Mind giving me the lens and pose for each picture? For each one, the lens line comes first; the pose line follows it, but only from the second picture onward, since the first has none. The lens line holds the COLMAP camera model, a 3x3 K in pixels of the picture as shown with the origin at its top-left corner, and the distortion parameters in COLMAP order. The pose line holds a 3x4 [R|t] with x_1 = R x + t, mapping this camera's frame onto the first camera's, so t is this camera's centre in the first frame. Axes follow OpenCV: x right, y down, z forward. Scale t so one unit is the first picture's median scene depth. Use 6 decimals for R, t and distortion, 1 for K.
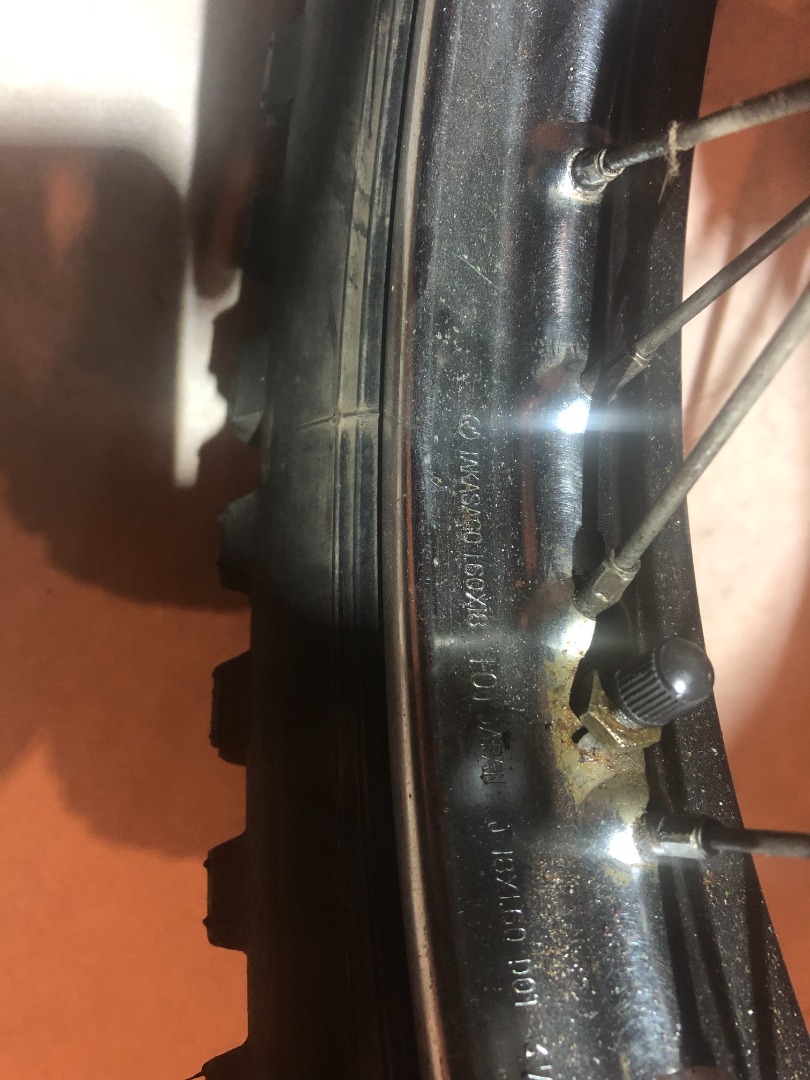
lens RADIAL K [[838.6, 0, 405.0], [0, 838.6, 540.0], [0, 0, 1]] dist [0.033414, -0.001254]
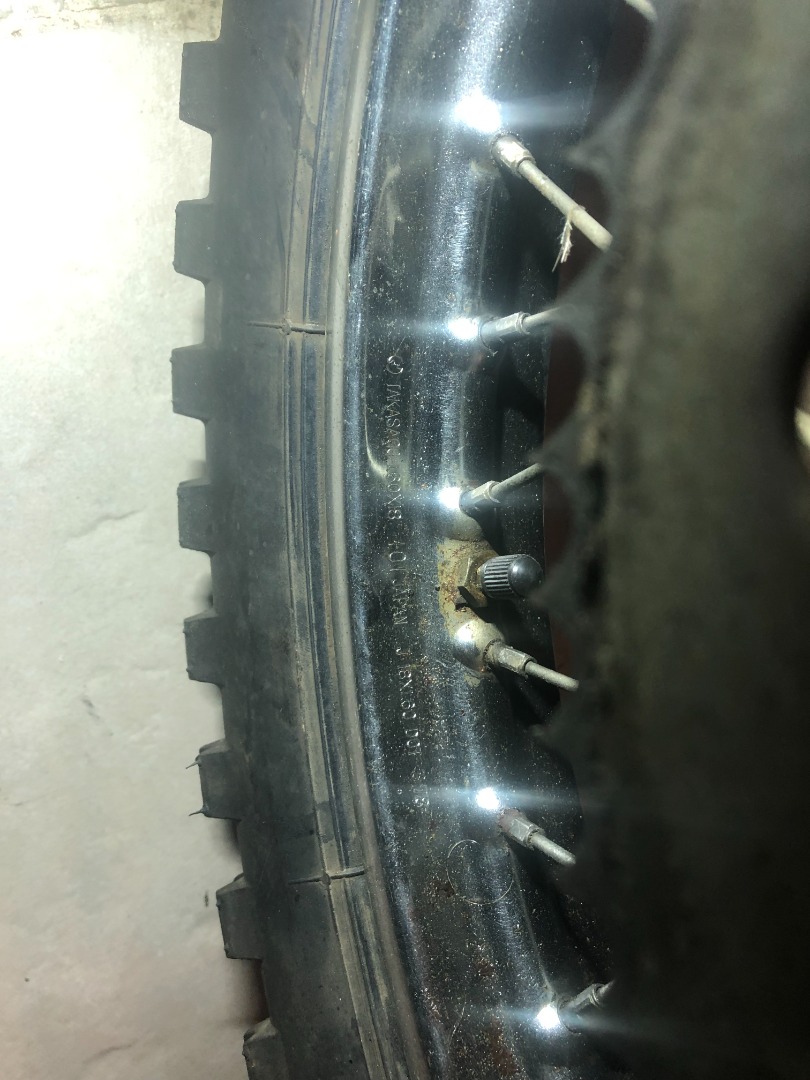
lens RADIAL K [[838.6, 0, 405.0], [0, 838.6, 540.0], [0, 0, 1]] dist [0.033414, -0.001254]
pose [[0.986778, 0.004990, 0.161999, -0.105797], [-0.068747, 0.918042, 0.390478, -0.351535], [-0.146774, -0.396452, 0.906247, -0.271834]]
